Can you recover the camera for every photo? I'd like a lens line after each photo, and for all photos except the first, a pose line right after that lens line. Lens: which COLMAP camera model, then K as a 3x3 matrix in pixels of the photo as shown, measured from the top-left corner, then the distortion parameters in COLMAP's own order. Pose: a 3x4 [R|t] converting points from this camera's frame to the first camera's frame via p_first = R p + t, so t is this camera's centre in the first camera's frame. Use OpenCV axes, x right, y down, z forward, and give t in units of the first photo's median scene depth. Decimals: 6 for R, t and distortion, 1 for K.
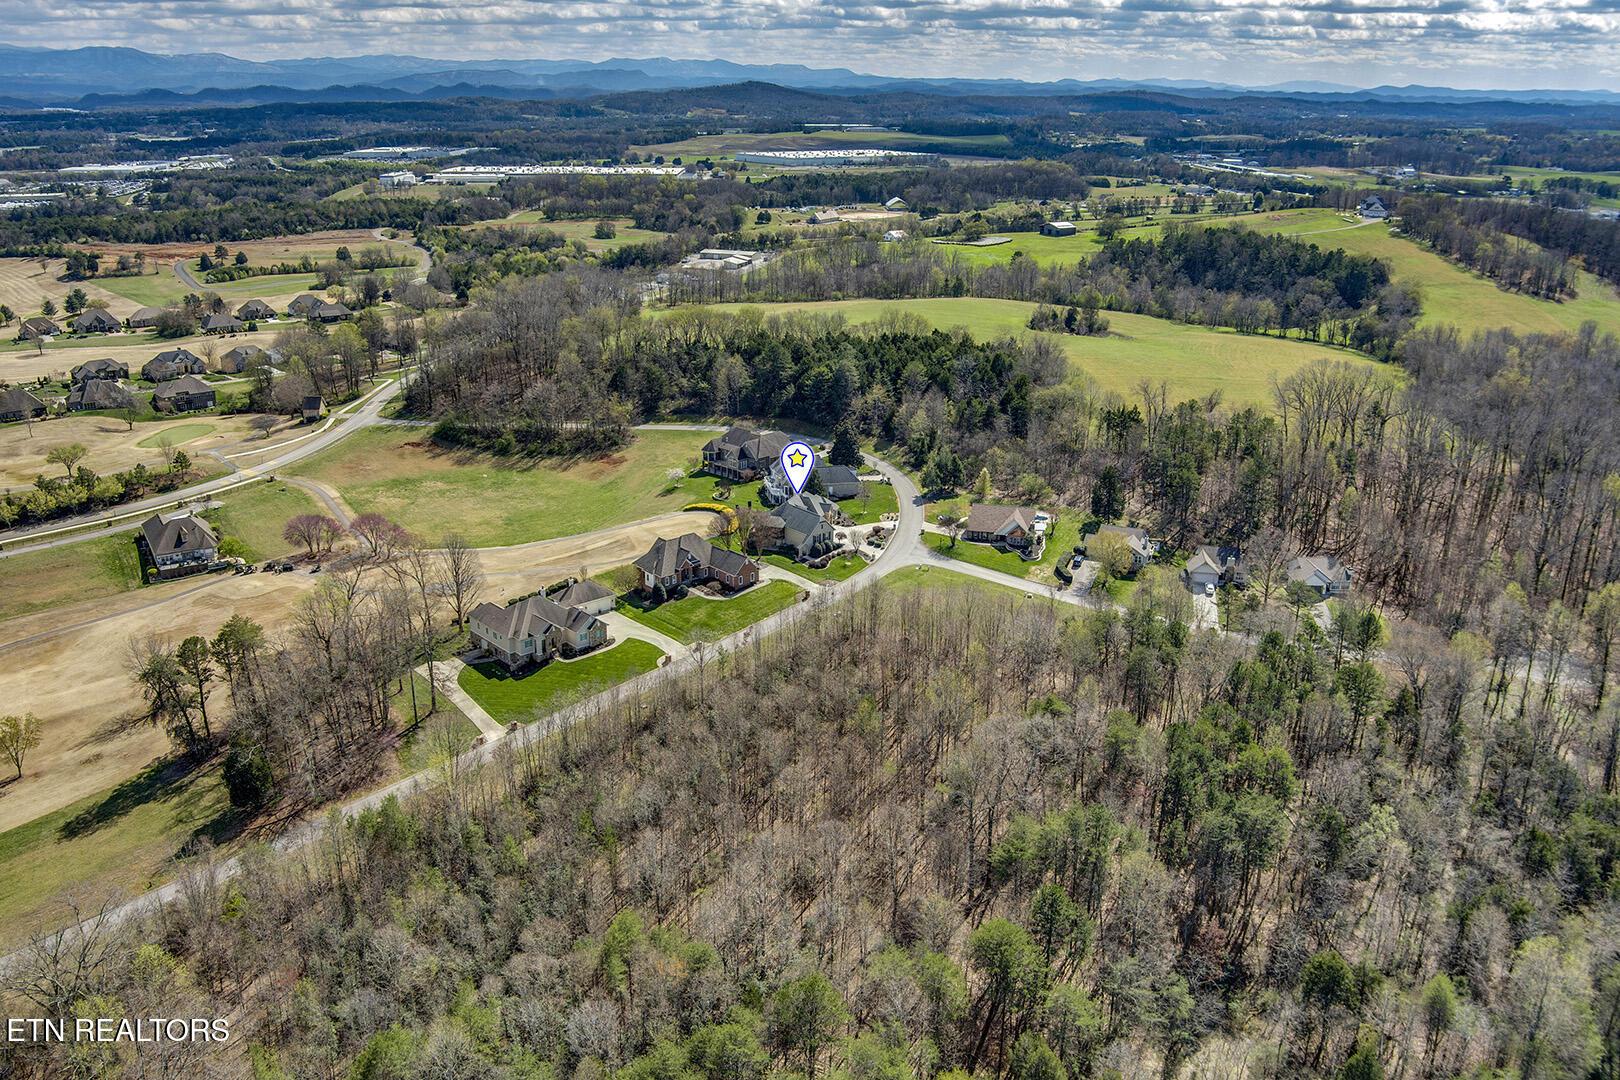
lens RADIAL K [[1385.7, 0, 810.0], [0, 1385.7, 540.0], [0, 0, 1]] dist [-0.062584, 0.019636]
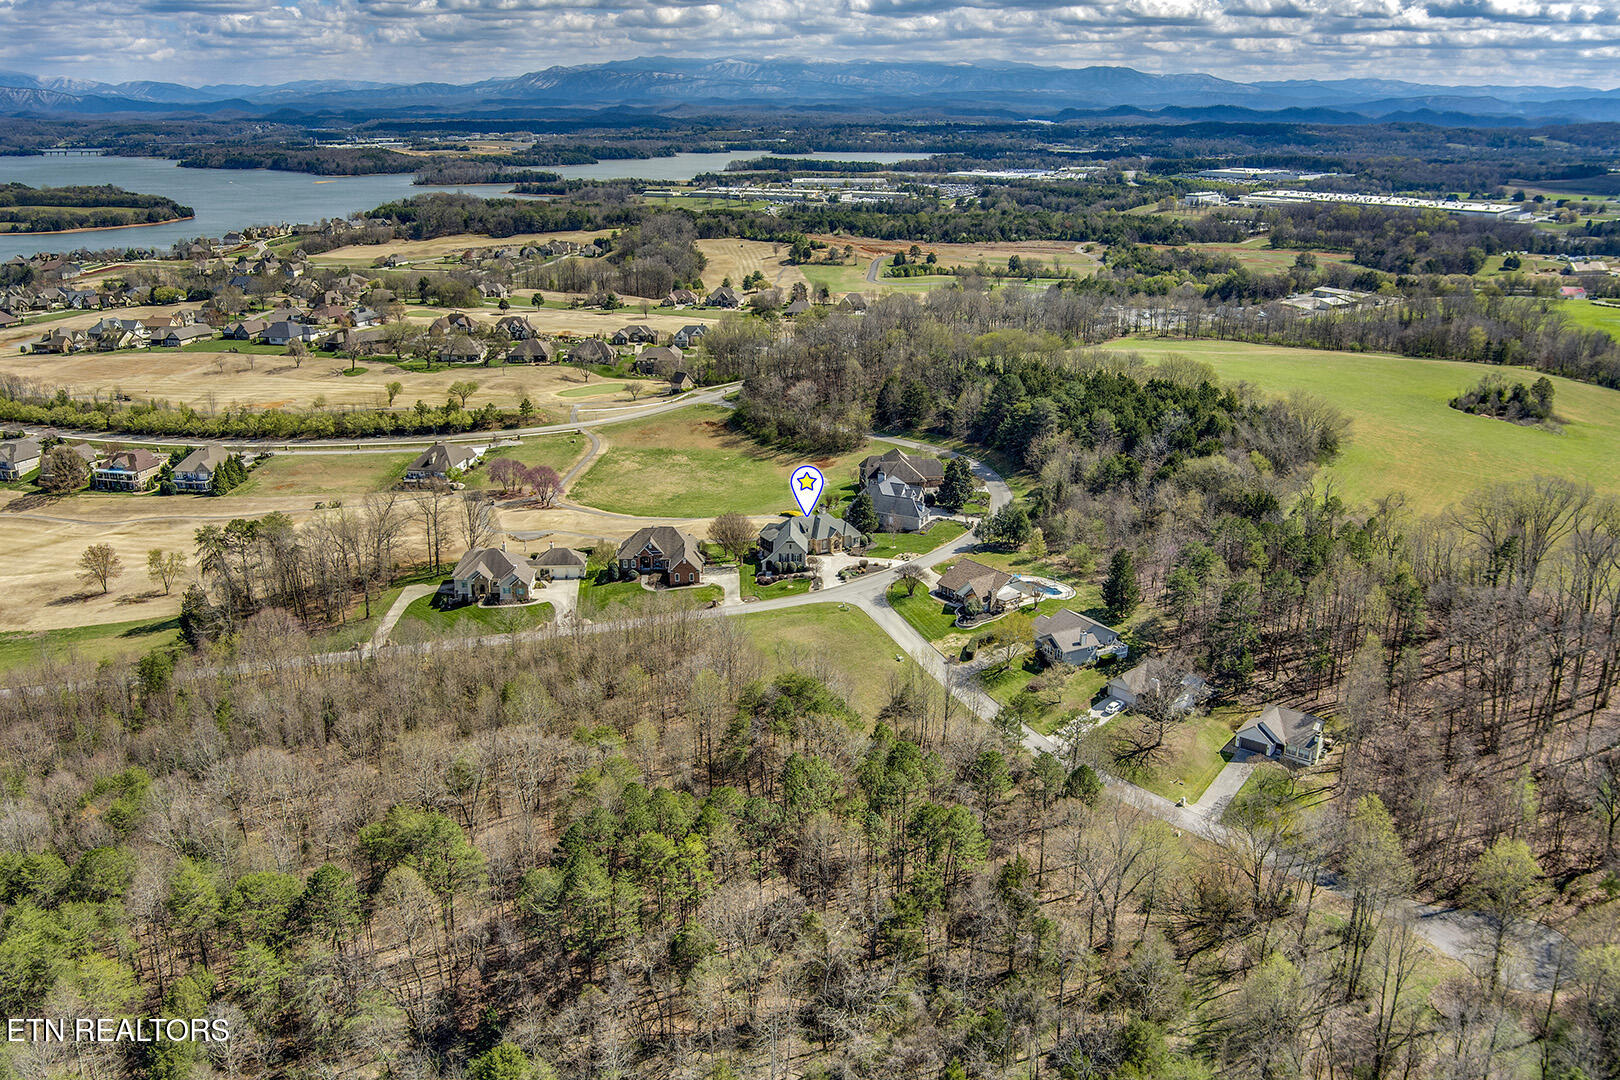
lens RADIAL K [[1360.8, 0, 810.0], [0, 1360.8, 540.0], [0, 0, 1]] dist [-0.063811, 0.015476]
pose [[0.790347, 0.190027, -0.582444, 0.192882], [-0.195272, 0.979233, 0.054508, -0.022843], [0.580707, 0.070655, 0.811041, 0.067097]]
